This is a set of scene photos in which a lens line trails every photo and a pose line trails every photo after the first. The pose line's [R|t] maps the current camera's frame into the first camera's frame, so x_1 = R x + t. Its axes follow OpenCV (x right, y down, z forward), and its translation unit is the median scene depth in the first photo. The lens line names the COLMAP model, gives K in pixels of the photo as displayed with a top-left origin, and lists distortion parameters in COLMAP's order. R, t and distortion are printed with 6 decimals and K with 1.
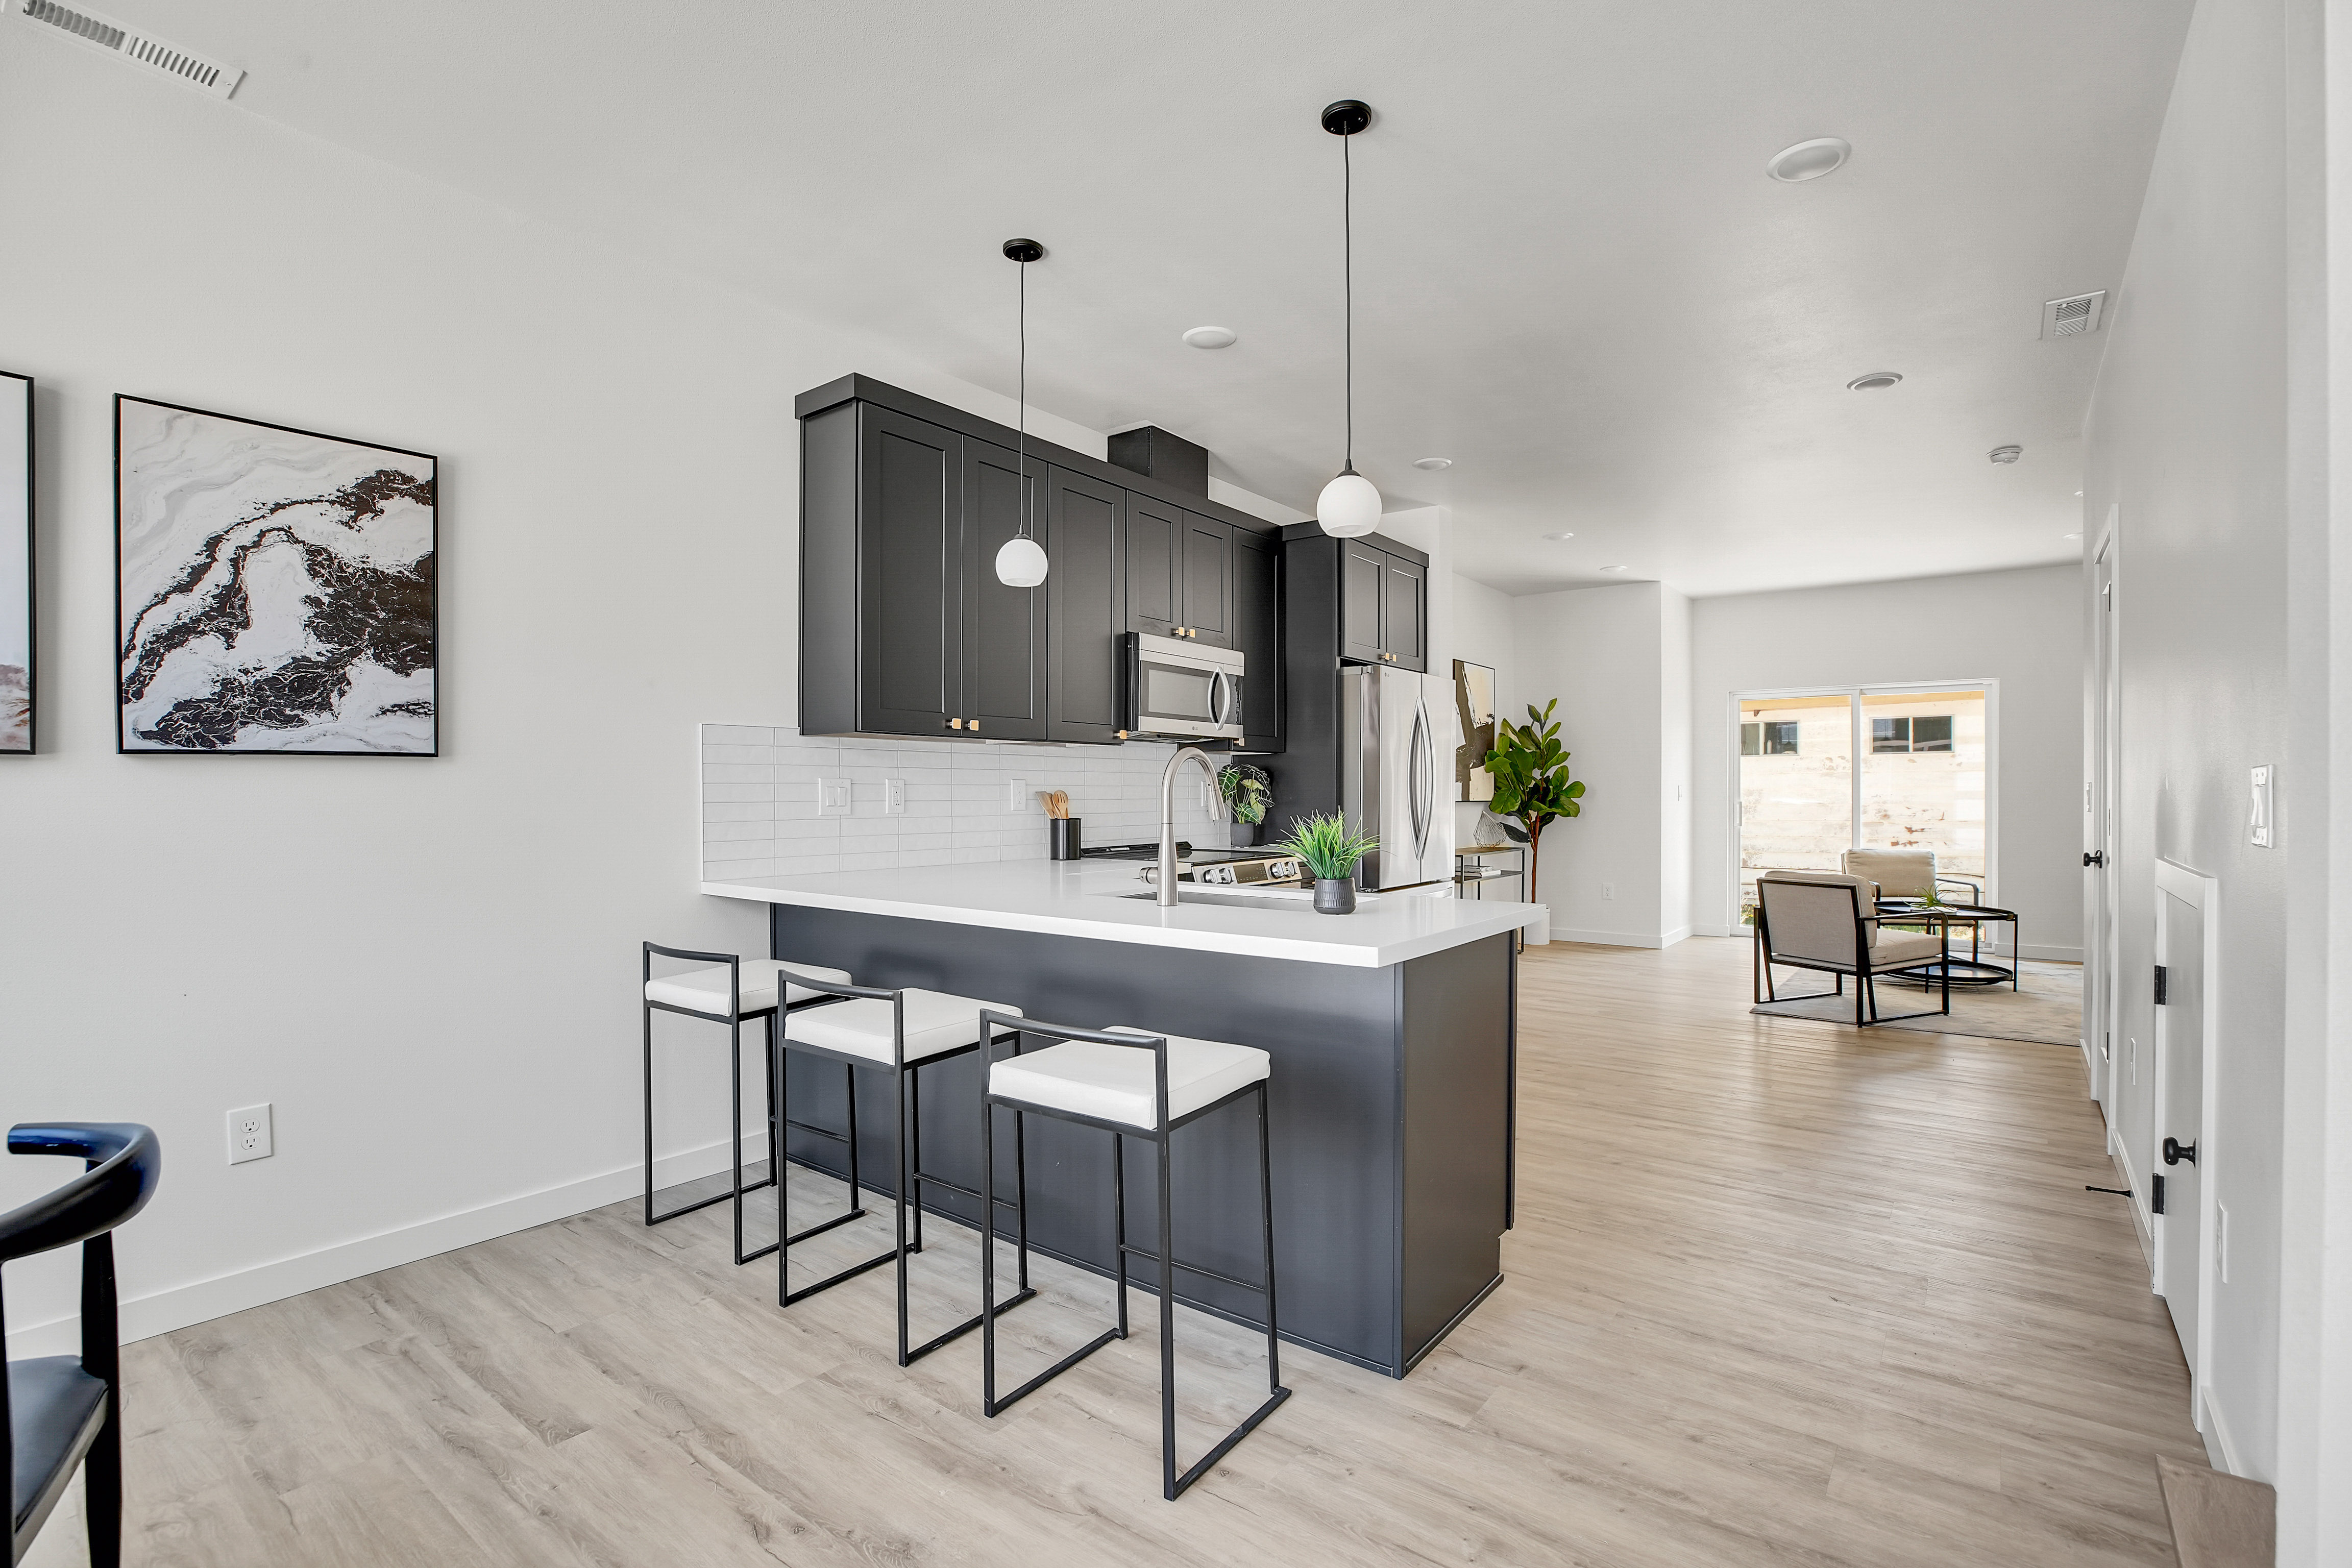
lens RADIAL K [[1093.7, 0, 1162.4], [0, 1093.7, 792.0], [0, 0, 1]] dist [-0.040419, 0.008336]
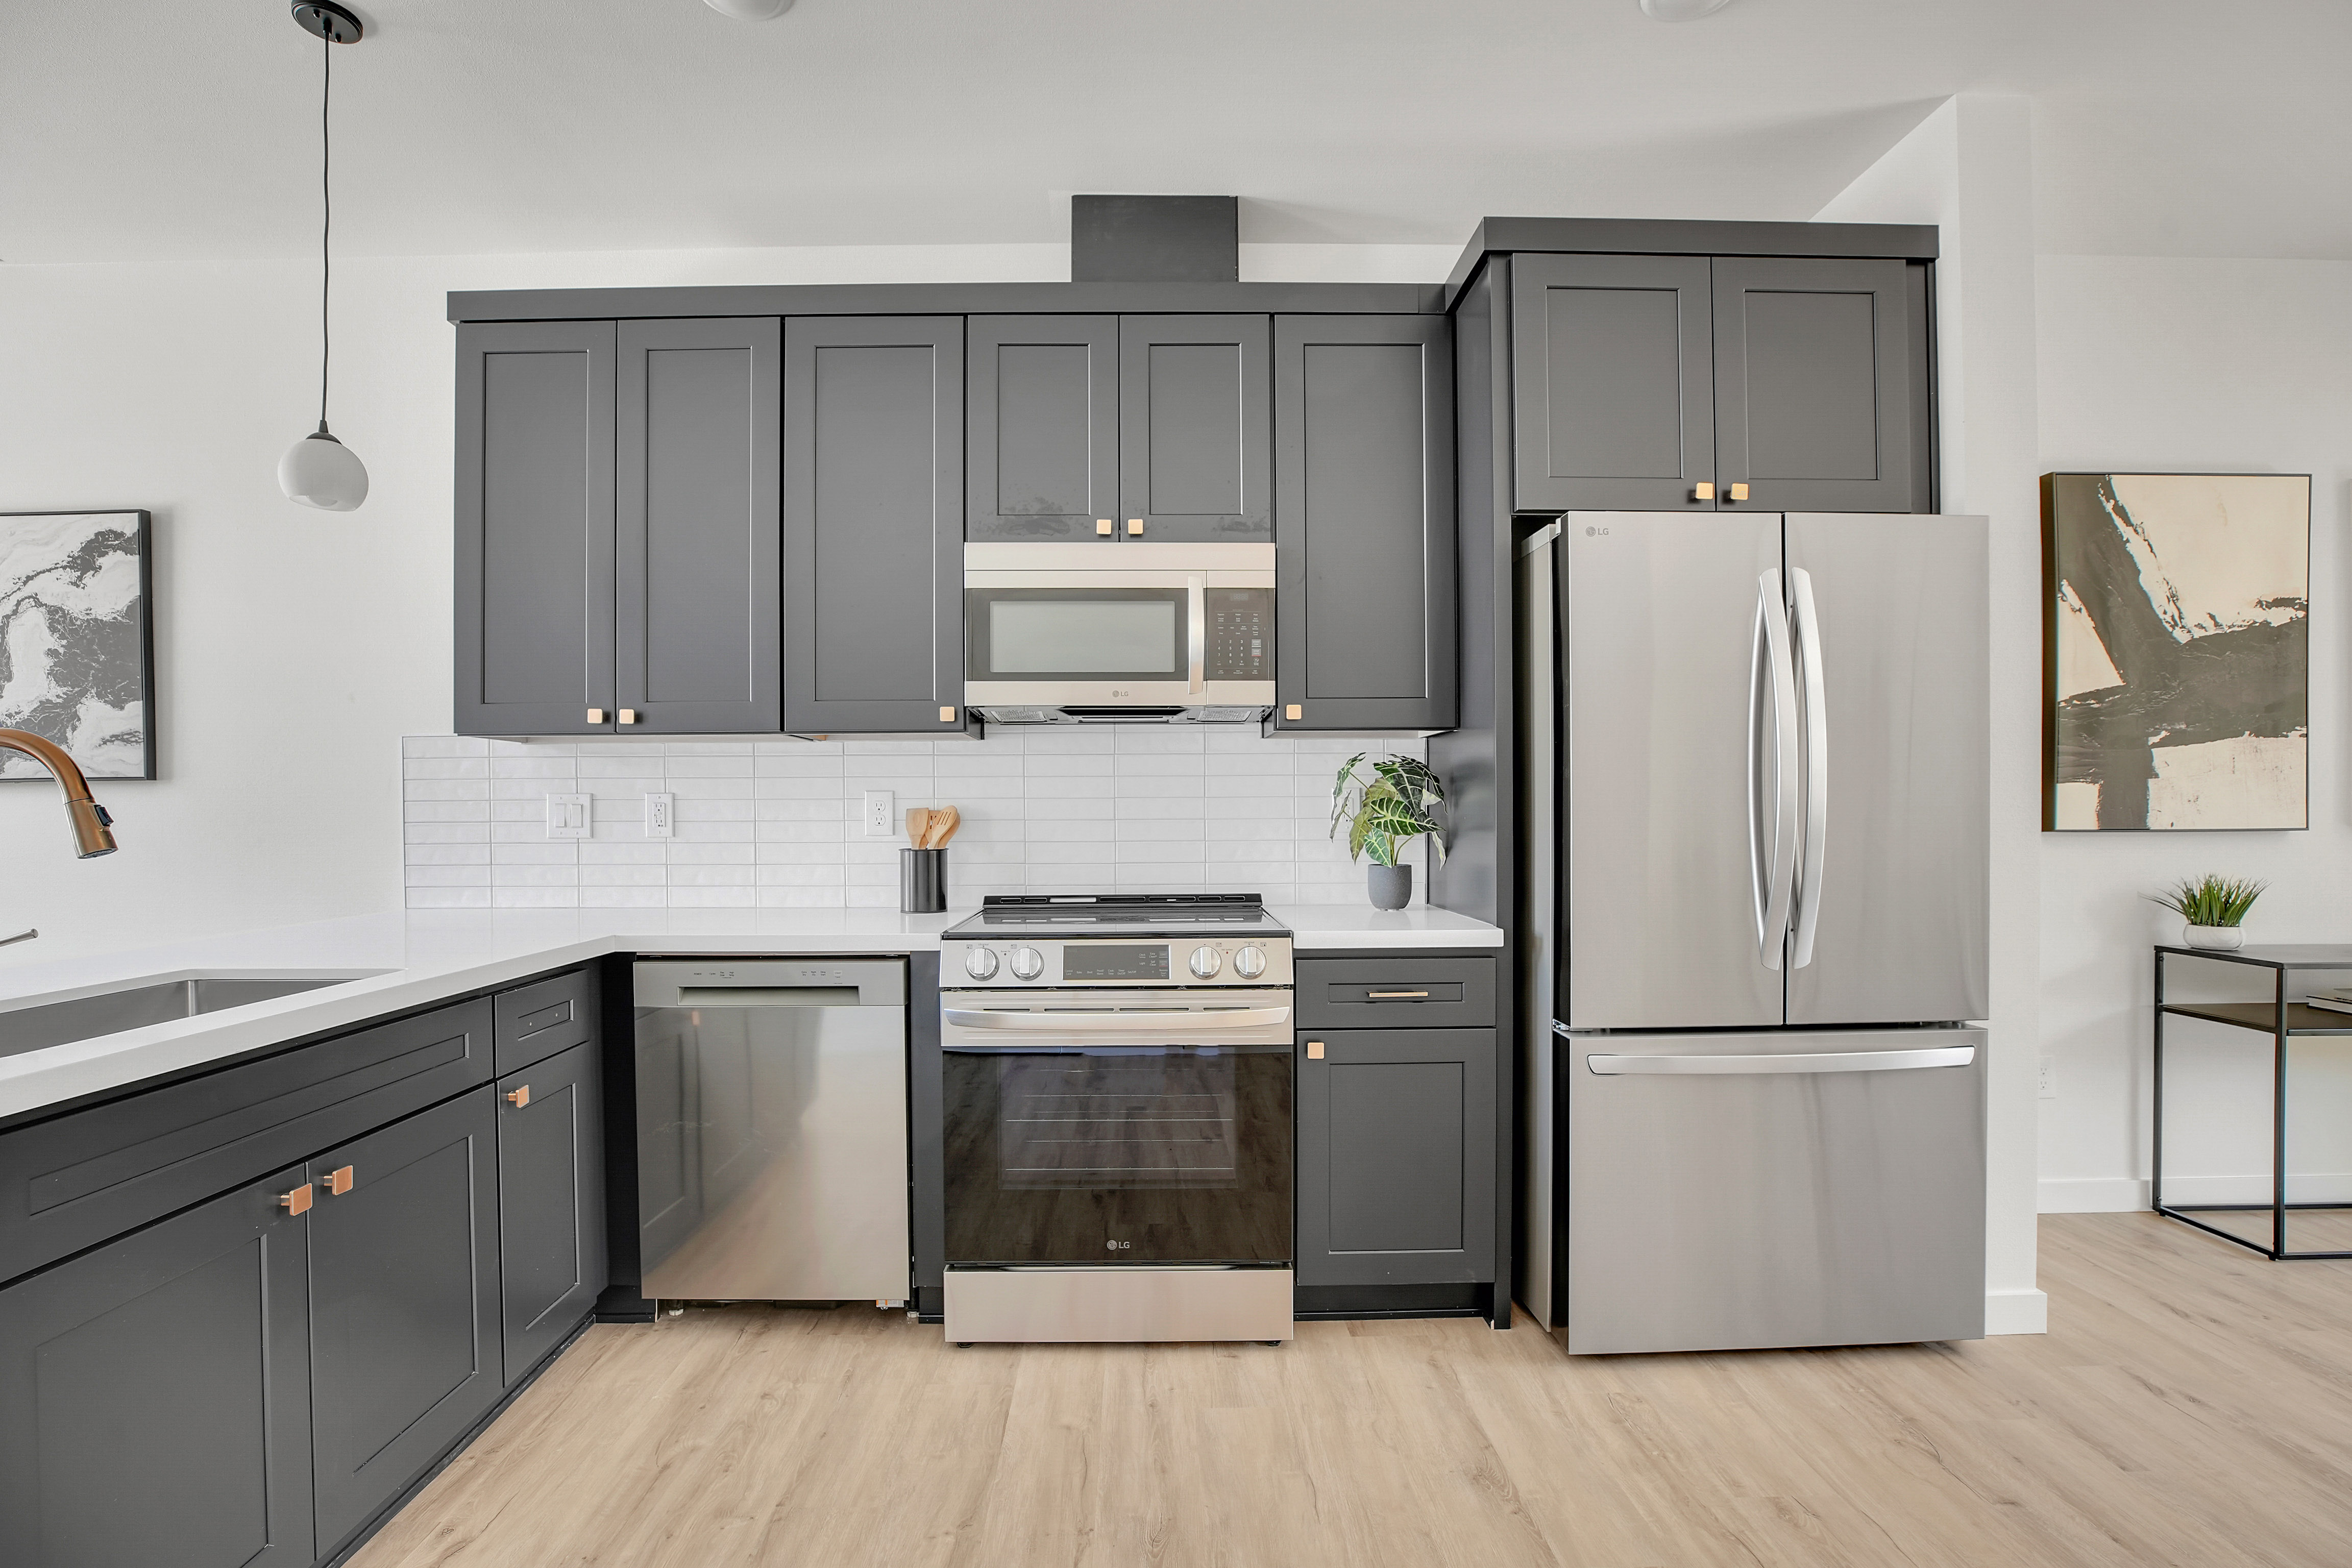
lens RADIAL K [[1093.7, 0, 1152.1], [0, 1093.7, 812.4], [0, 0, 1]] dist [-0.040419, 0.008336]
pose [[0.618664, -0.009868, -0.785594, 0.550252], [0.004018, 0.999948, -0.009397, 0.009842], [0.785645, 0.002657, 0.618671, 0.761839]]
